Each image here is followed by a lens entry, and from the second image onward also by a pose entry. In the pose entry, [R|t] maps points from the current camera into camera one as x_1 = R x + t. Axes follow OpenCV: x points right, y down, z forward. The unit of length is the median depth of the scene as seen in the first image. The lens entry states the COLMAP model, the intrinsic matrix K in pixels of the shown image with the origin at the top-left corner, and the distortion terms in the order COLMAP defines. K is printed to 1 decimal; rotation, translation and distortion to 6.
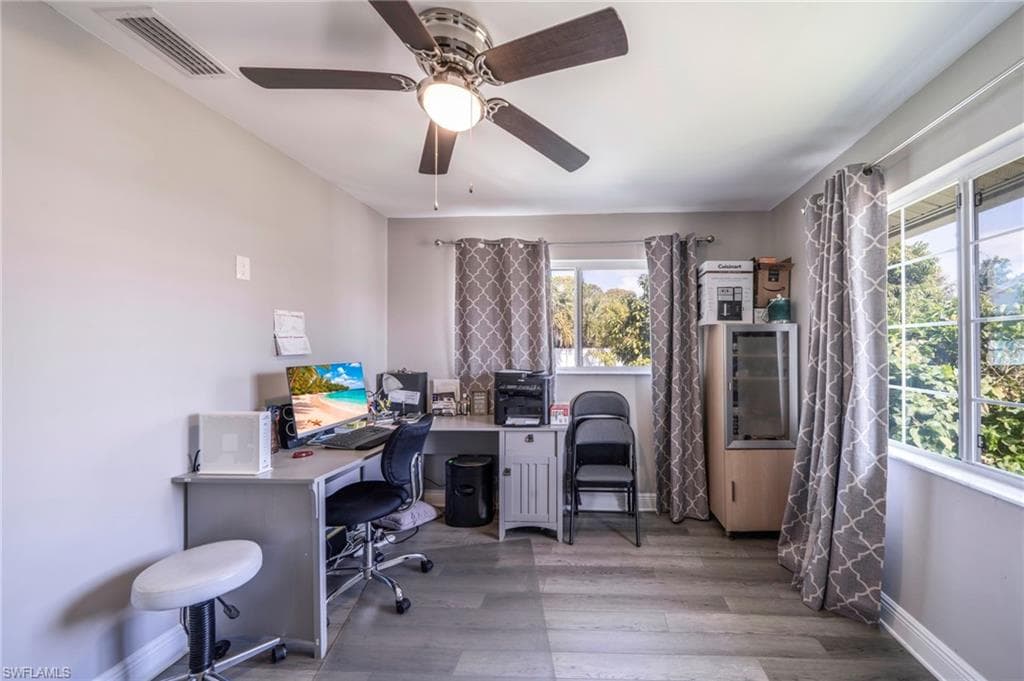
lens RADIAL K [[354.4, 0, 514.2], [0, 354.4, 343.1], [0, 0, 1]] dist [-0.001271, -0.000059]
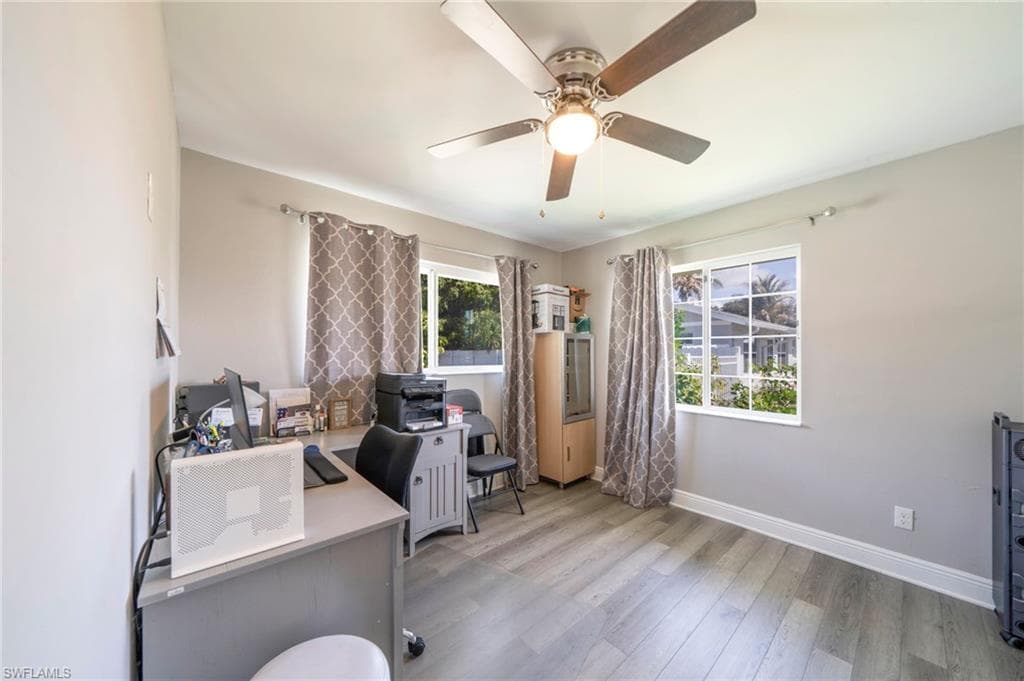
lens RADIAL K [[357.2, 0, 512.0], [0, 357.2, 346.1], [0, 0, 1]] dist [-0.000637, -0.000008]
pose [[0.720113, 0.015621, 0.693681, -0.469573], [-0.016991, 0.999844, -0.004877, 0.006920], [-0.693649, -0.008274, 0.720266, 0.136965]]
